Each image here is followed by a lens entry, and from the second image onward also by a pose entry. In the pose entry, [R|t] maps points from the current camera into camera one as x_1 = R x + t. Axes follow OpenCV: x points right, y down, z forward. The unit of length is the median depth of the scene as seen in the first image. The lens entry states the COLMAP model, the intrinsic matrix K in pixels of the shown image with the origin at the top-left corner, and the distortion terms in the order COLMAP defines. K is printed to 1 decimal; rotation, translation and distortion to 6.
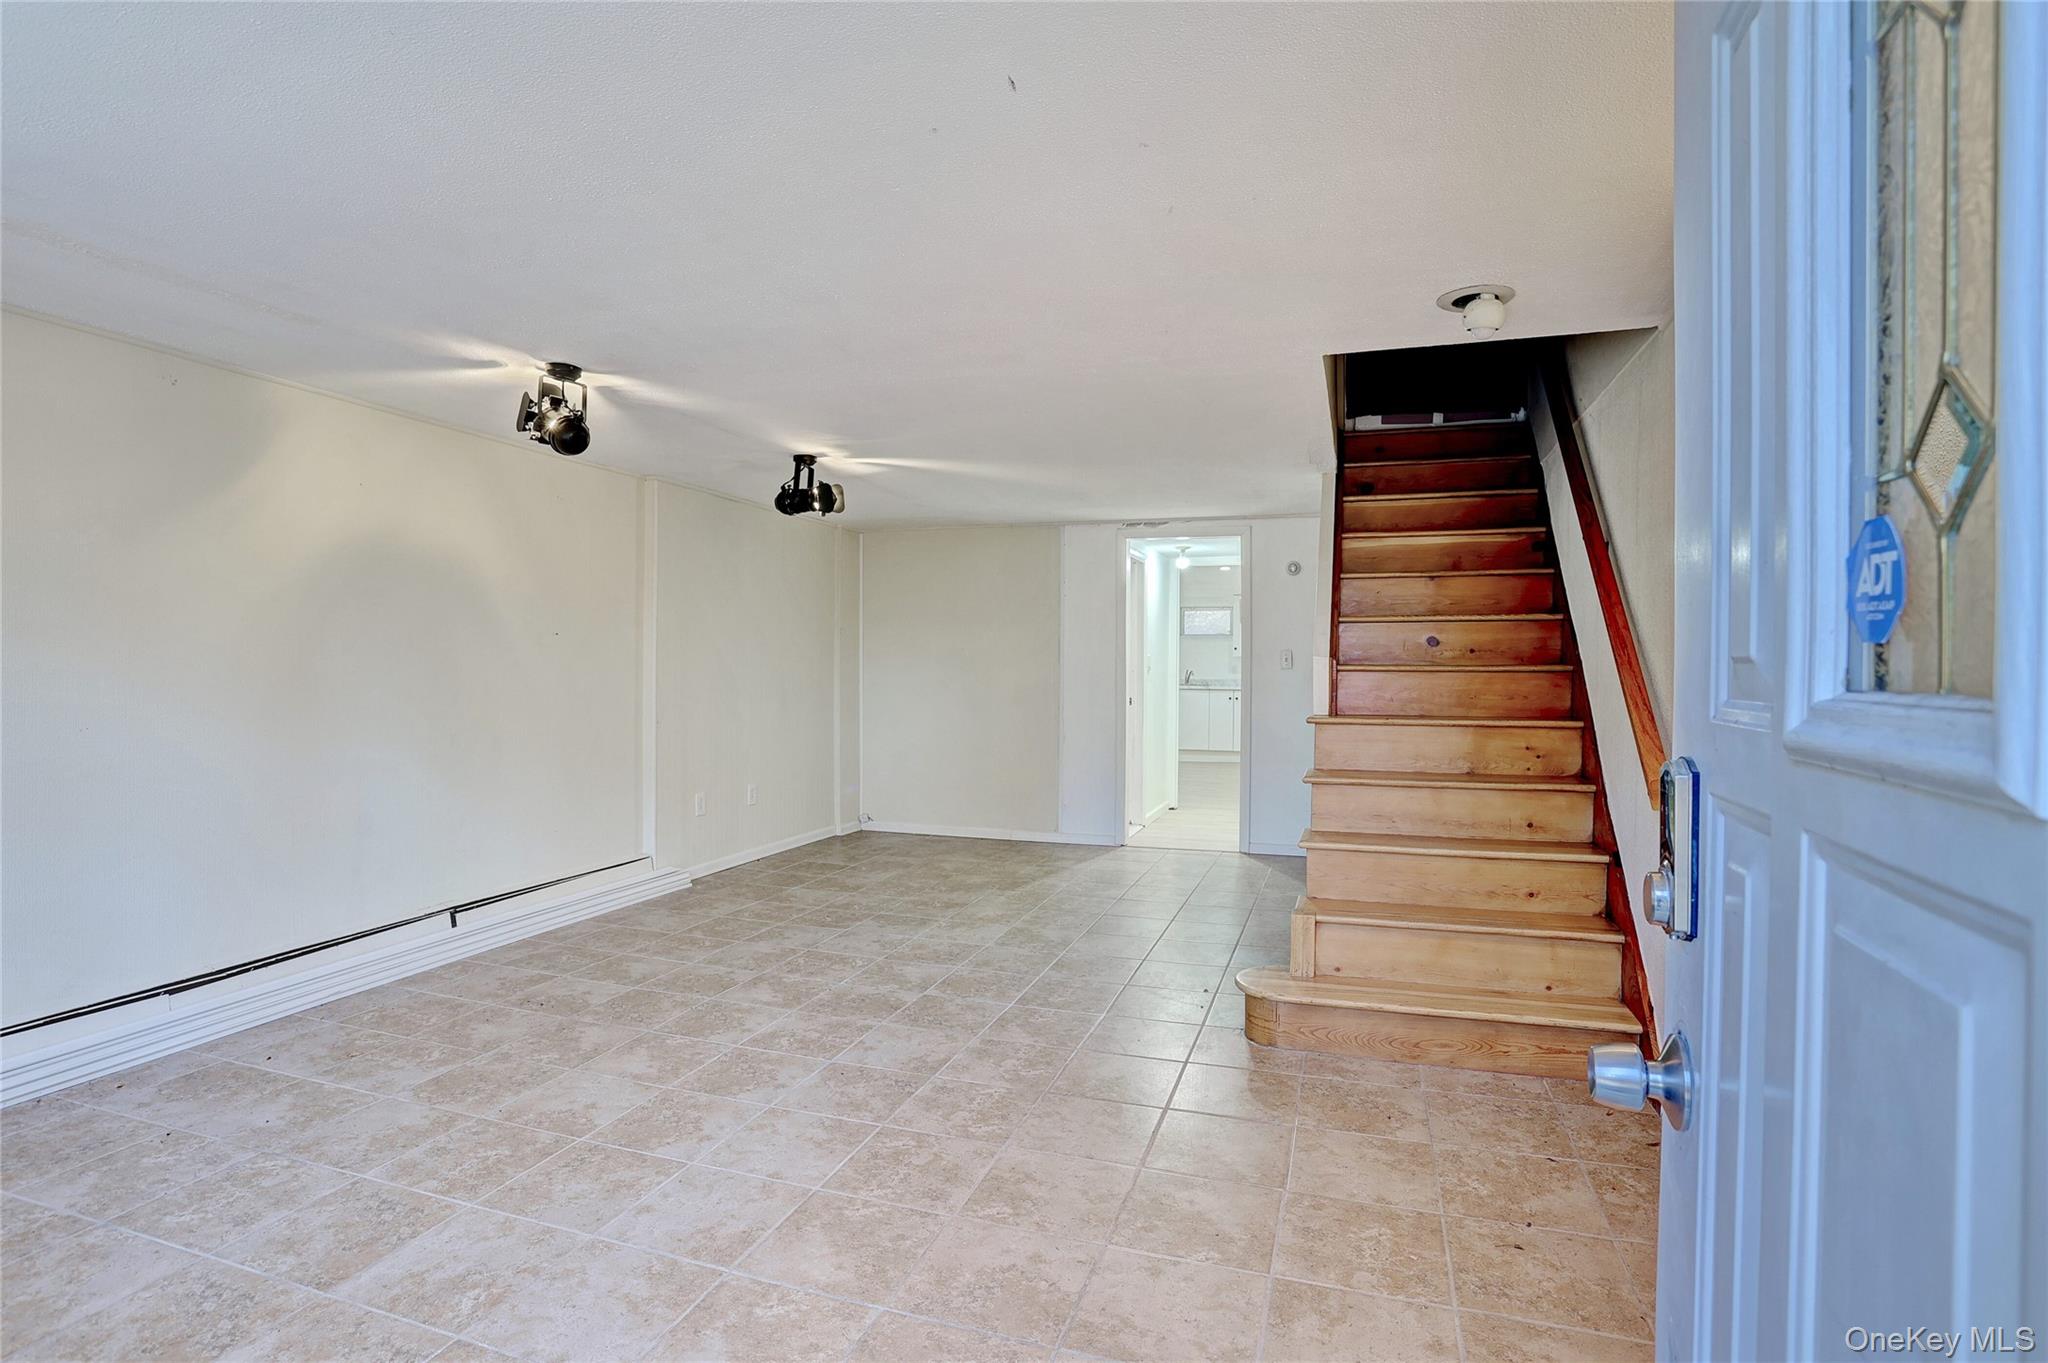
lens RADIAL K [[982.4, 0, 1024.0], [0, 982.4, 681.5], [0, 0, 1]] dist [-0.075278, 0.029074]
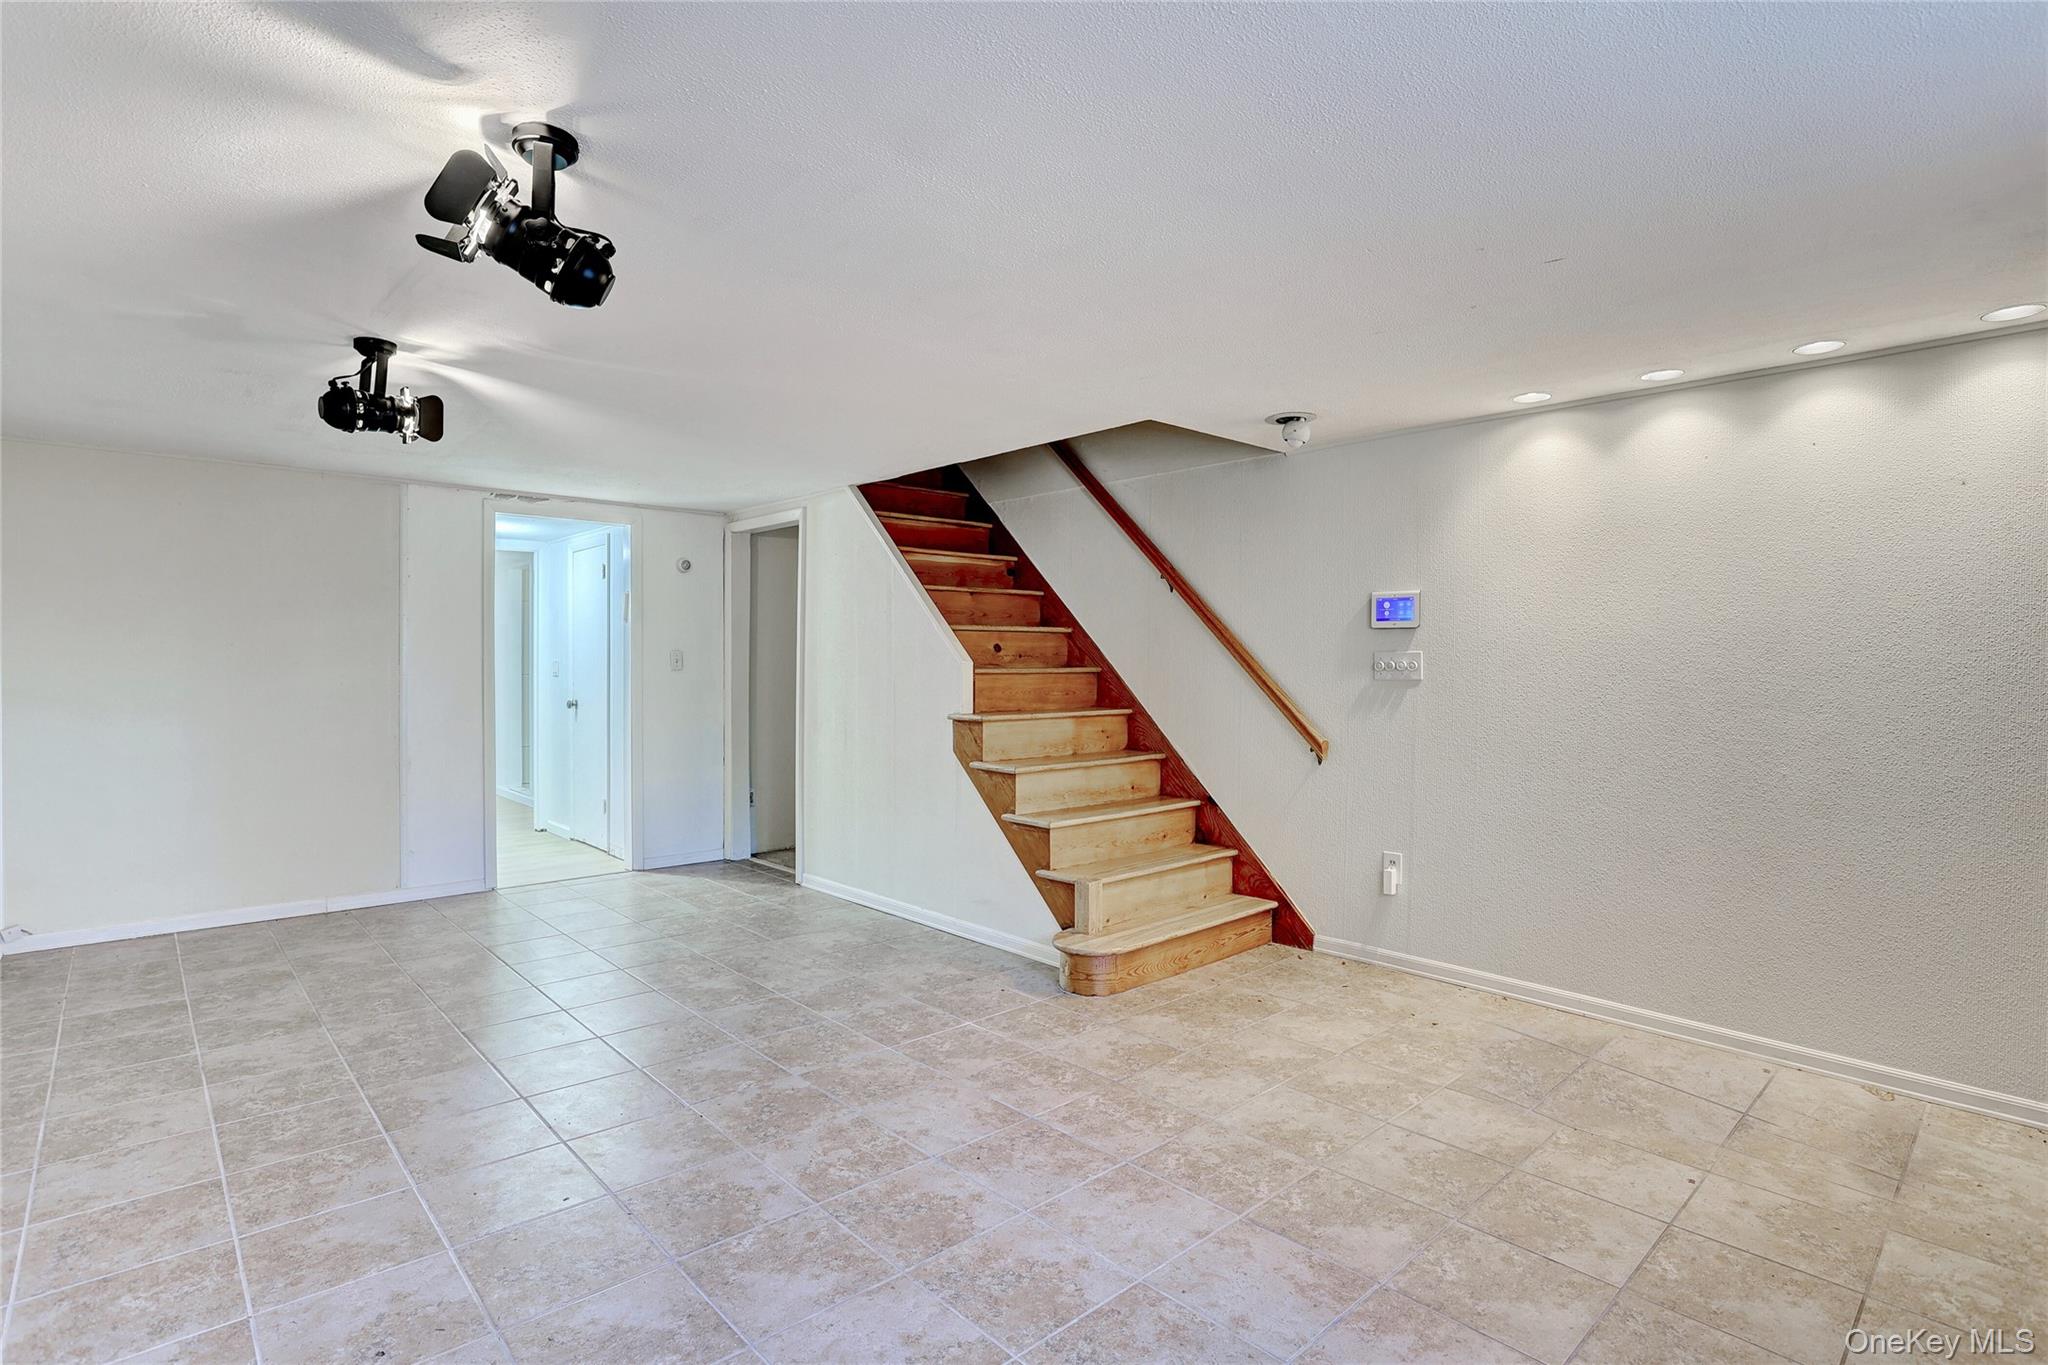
lens RADIAL K [[992.9, 0, 999.1], [0, 992.9, 671.2], [0, 0, 1]] dist [-0.071666, 0.030256]
pose [[0.502643, -0.007854, 0.864458, -0.816395], [0.012702, 0.999918, 0.001699, -0.019867], [-0.864401, 0.010127, 0.502702, 0.491549]]
